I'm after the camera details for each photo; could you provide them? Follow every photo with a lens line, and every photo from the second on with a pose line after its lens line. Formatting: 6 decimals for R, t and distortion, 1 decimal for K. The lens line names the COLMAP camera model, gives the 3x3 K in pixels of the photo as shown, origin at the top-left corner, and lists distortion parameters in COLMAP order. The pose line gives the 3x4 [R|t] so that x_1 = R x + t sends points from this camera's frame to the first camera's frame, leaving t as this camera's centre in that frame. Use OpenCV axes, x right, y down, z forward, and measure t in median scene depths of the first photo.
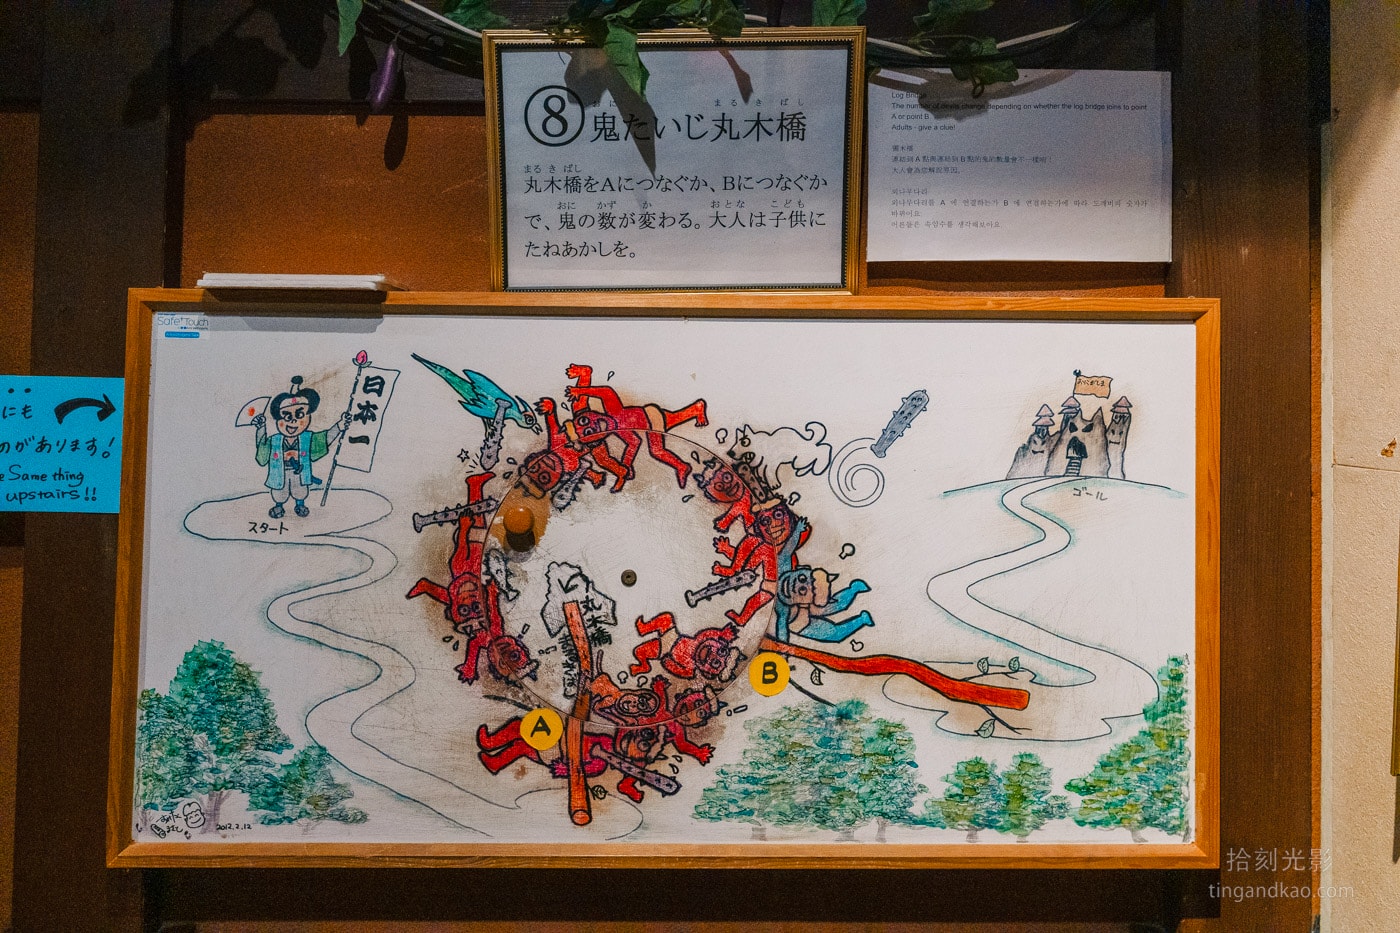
lens RADIAL K [[1127.9, 0, 702.0], [0, 1127.9, 419.3], [0, 0, 1]] dist [0.004990, 0.004012]
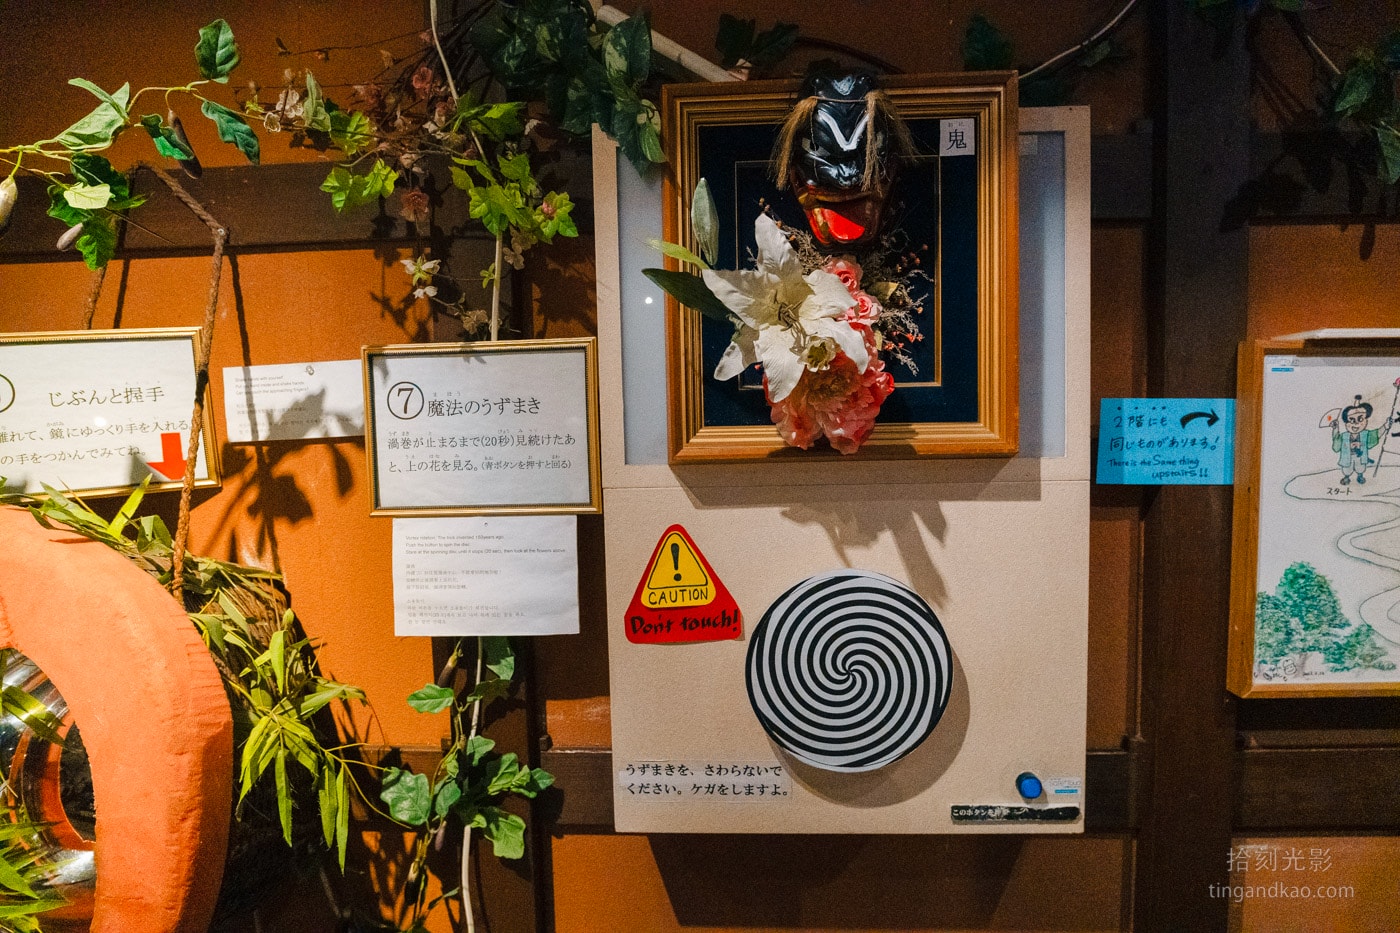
lens RADIAL K [[702.3, 0, 708.1], [0, 702.3, 505.9], [0, 0, 1]] dist [-0.004712, -0.000795]
pose [[0.999669, -0.018201, -0.018194, -1.258969], [0.019852, 0.995267, 0.095134, 0.005211], [0.016377, -0.095464, 0.995298, 0.000744]]
